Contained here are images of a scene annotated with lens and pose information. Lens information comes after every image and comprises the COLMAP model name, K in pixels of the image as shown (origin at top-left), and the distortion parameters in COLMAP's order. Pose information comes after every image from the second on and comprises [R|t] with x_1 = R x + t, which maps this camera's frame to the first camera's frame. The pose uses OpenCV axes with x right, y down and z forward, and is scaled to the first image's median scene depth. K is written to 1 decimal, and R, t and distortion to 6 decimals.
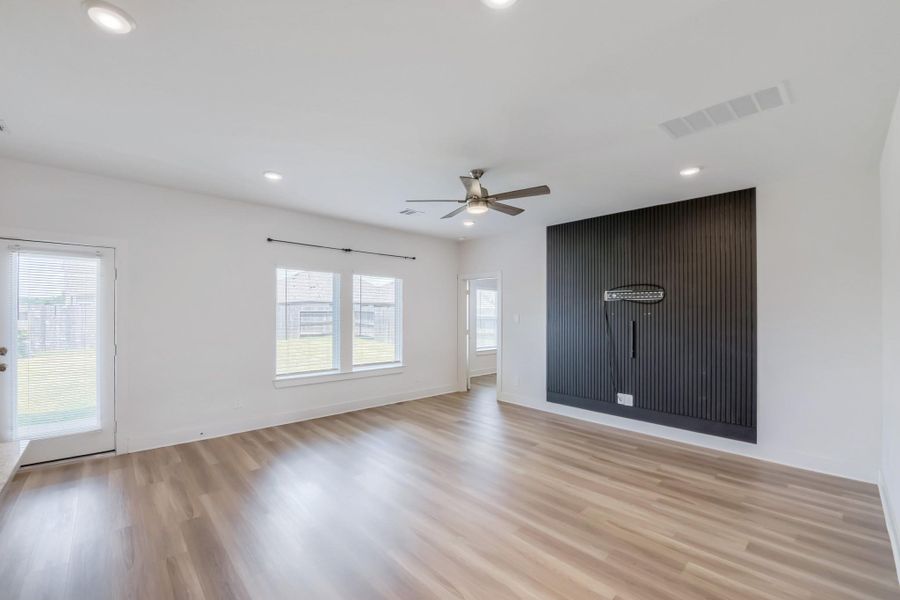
lens RADIAL K [[373.1, 0, 447.0], [0, 373.1, 309.6], [0, 0, 1]] dist [-0.013509, -0.000204]
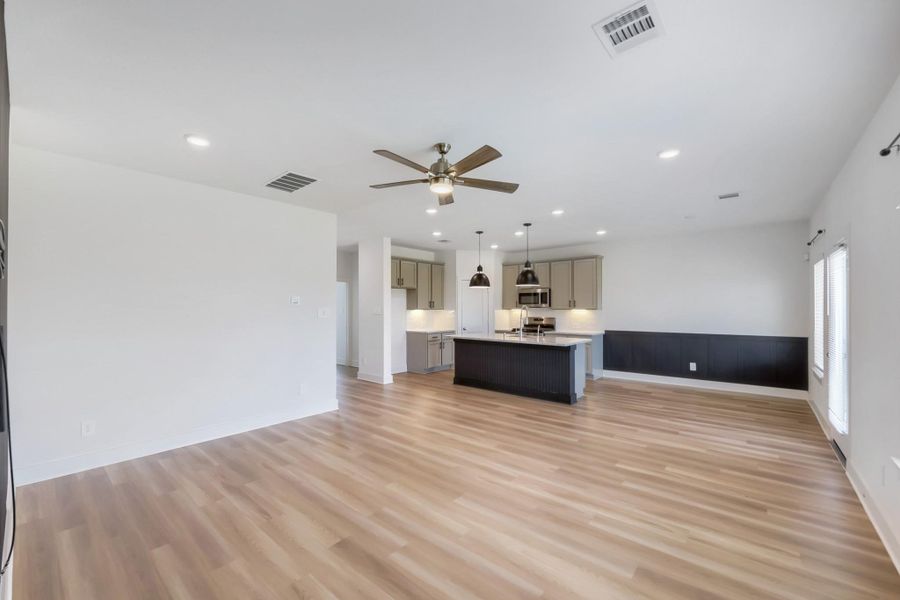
lens RADIAL K [[373.1, 0, 447.0], [0, 373.1, 309.6], [0, 0, 1]] dist [-0.013509, -0.000204]
pose [[-0.993865, -0.006163, -0.110424, 0.131449], [-0.006109, 0.999981, -0.000823, 0.011587], [0.110427, -0.000144, -0.993884, 1.497889]]
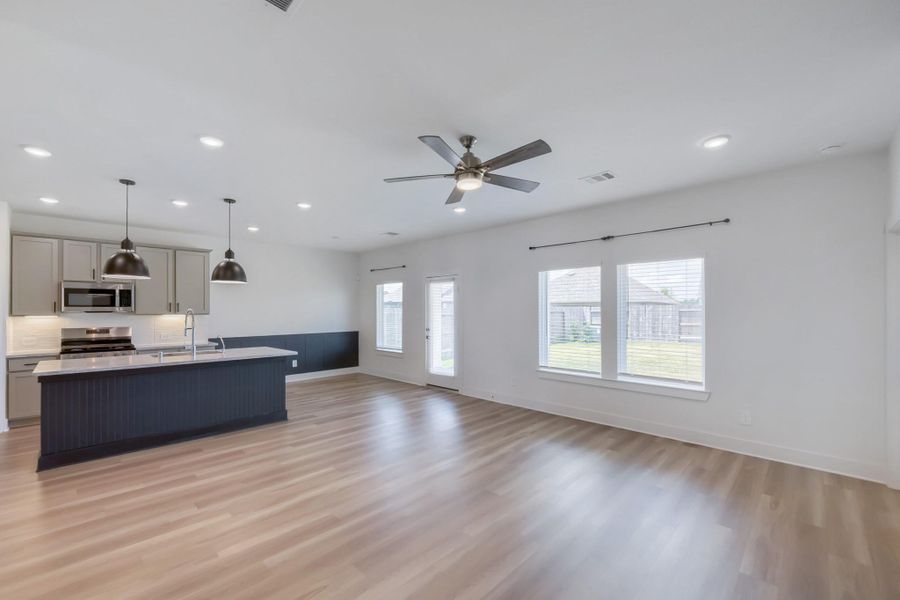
lens RADIAL K [[373.1, 0, 447.0], [0, 373.1, 309.6], [0, 0, 1]] dist [-0.013509, -0.000204]
pose [[0.045775, -0.007235, -0.998926, 0.722211], [0.011981, 0.999906, -0.006693, 0.008857], [0.998880, -0.011662, 0.045858, 0.731131]]
